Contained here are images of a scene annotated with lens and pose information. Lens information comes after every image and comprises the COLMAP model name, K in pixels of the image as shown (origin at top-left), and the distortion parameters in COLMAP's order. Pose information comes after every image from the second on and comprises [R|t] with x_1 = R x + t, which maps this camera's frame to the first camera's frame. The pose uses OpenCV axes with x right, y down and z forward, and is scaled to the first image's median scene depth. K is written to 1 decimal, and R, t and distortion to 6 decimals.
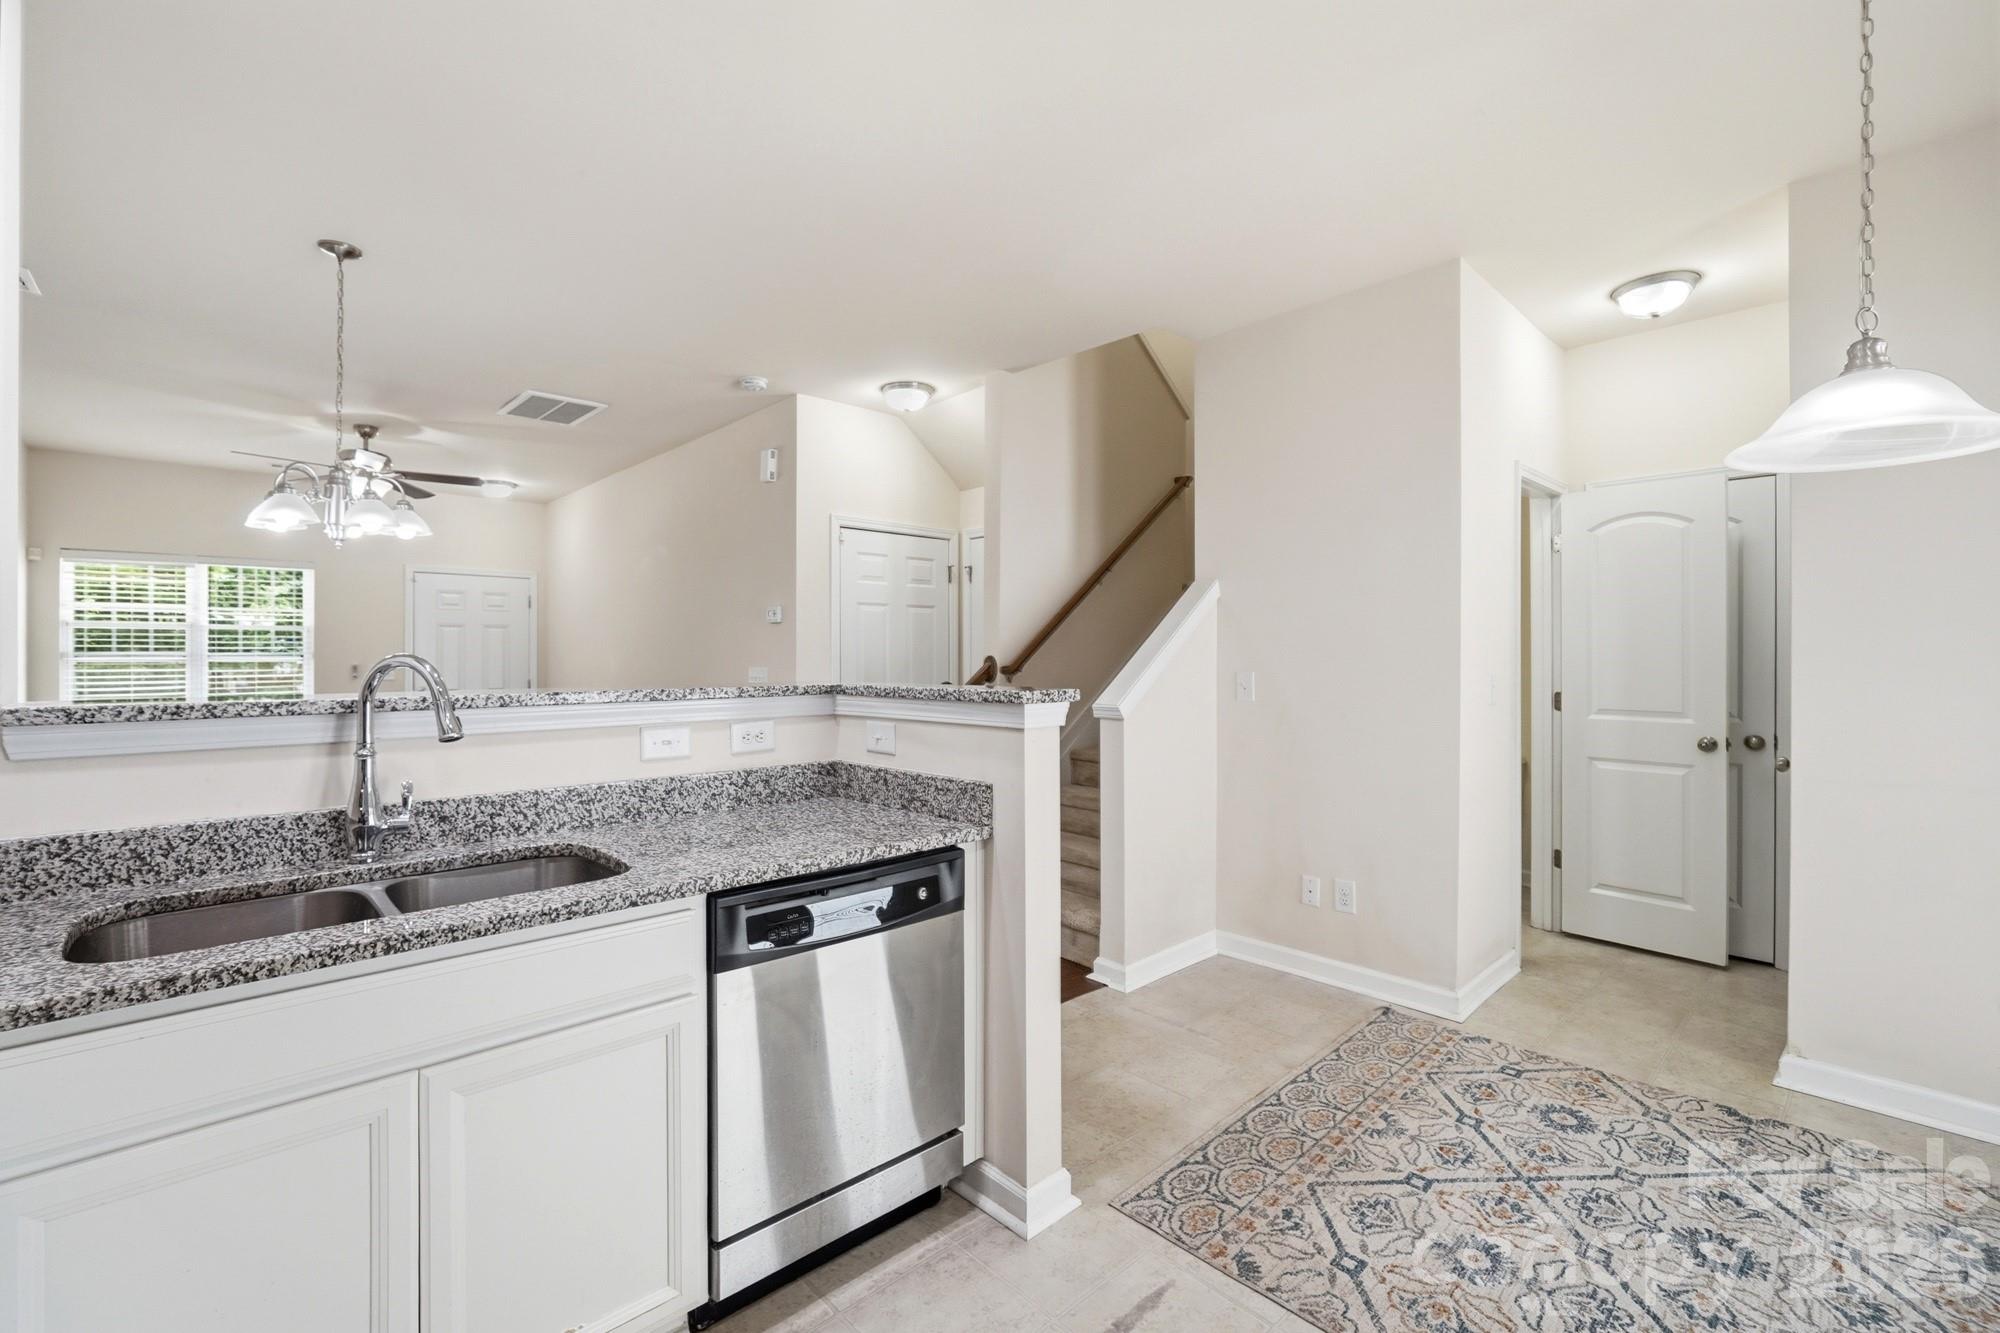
lens RADIAL K [[857.4, 0, 1001.9], [0, 857.4, 655.1], [0, 0, 1]] dist [-0.015936, 0.005471]
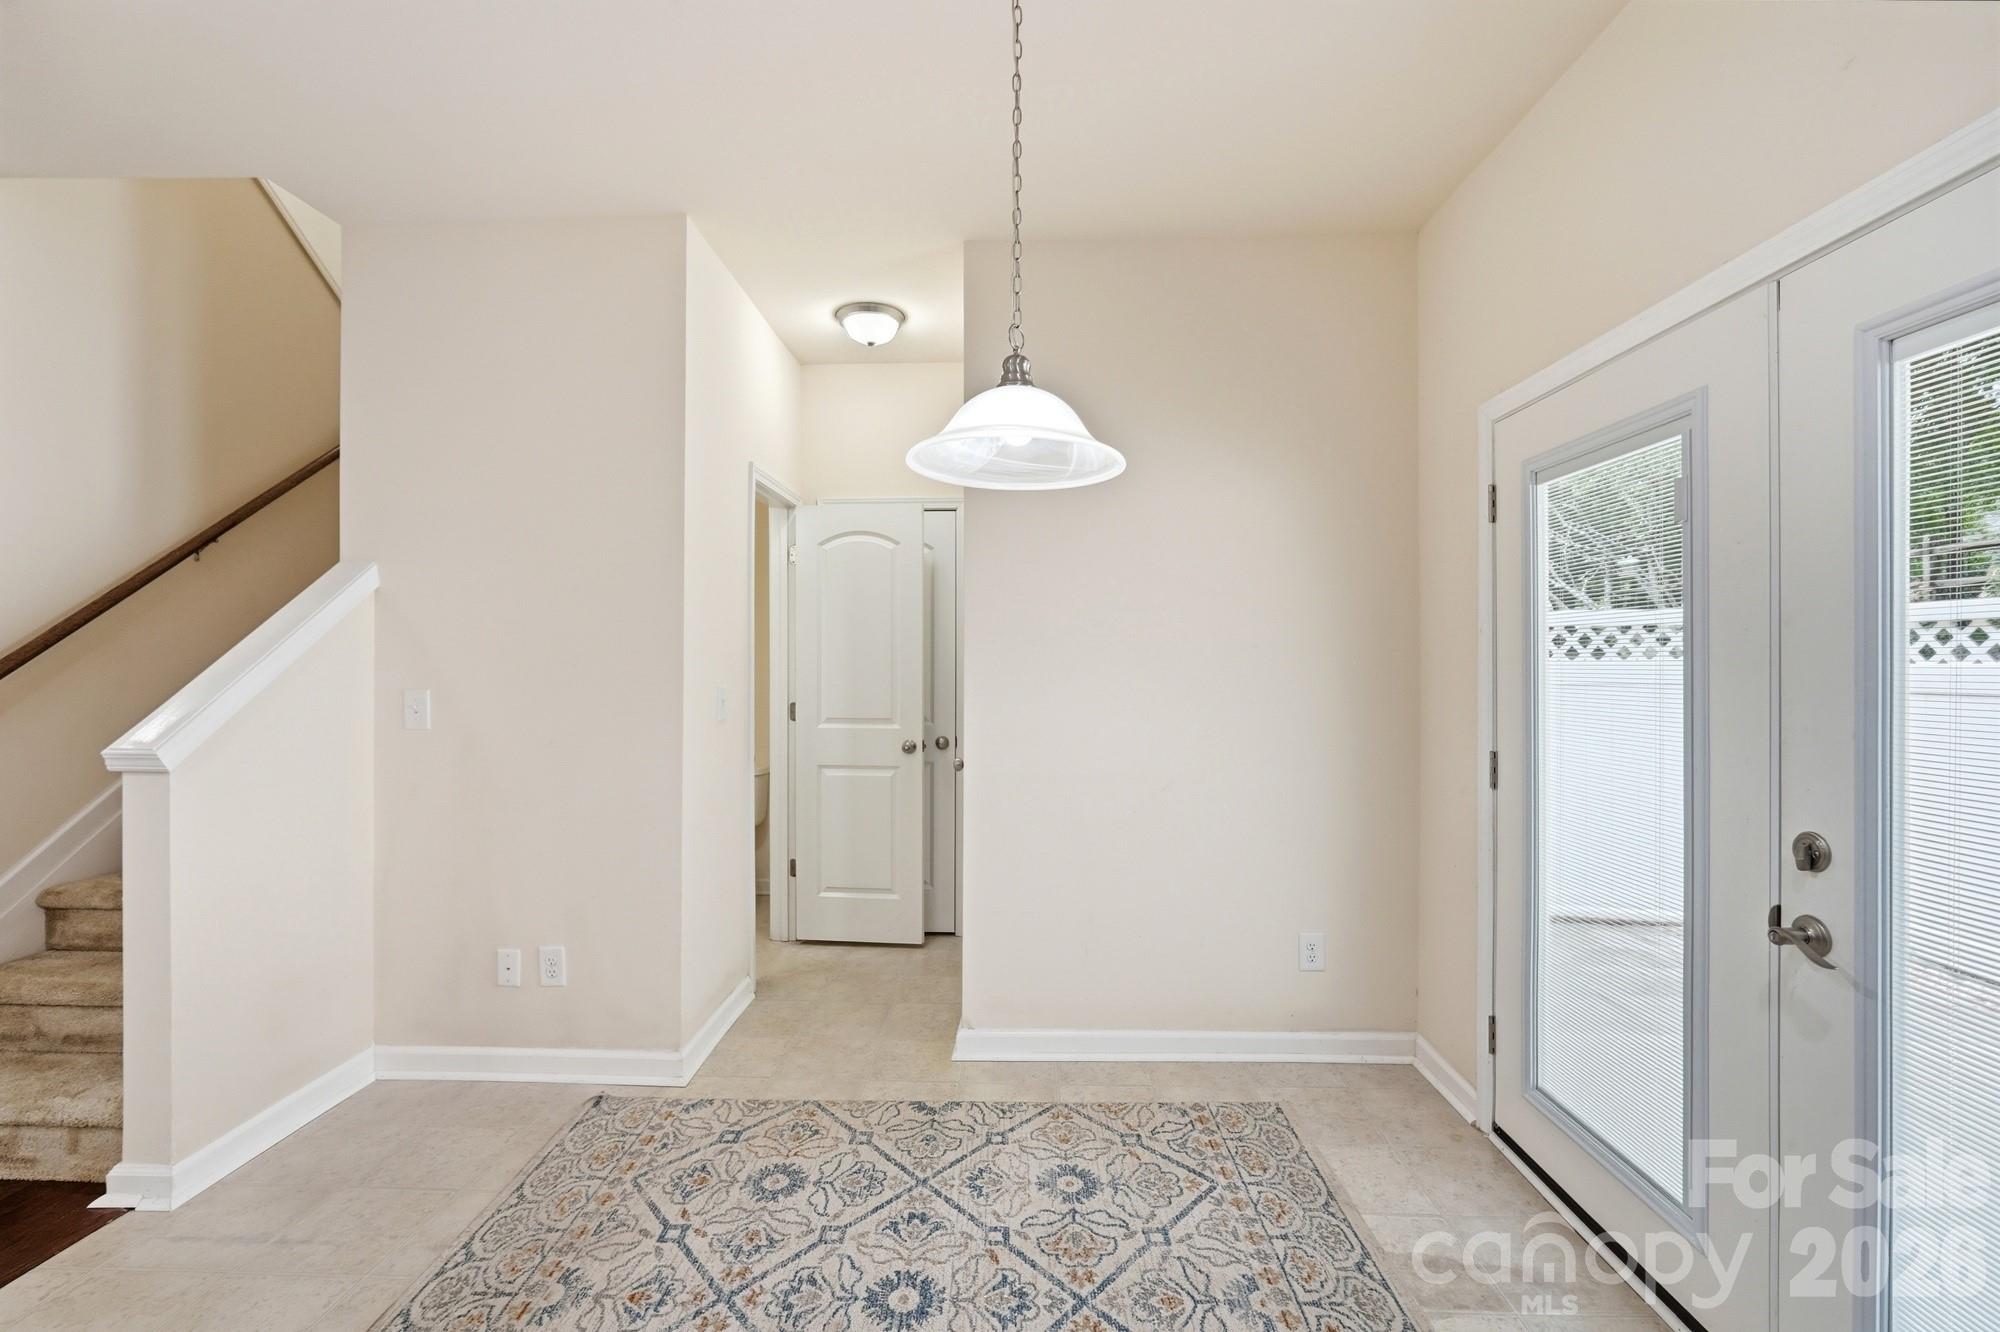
lens RADIAL K [[857.4, 0, 993.8], [0, 857.4, 660.8], [0, 0, 1]] dist [-0.015936, 0.005471]
pose [[0.712374, 0.003808, 0.701790, 0.139772], [-0.002113, 0.999992, -0.003281, -0.004118], [-0.701797, 0.000855, 0.712377, 0.142961]]
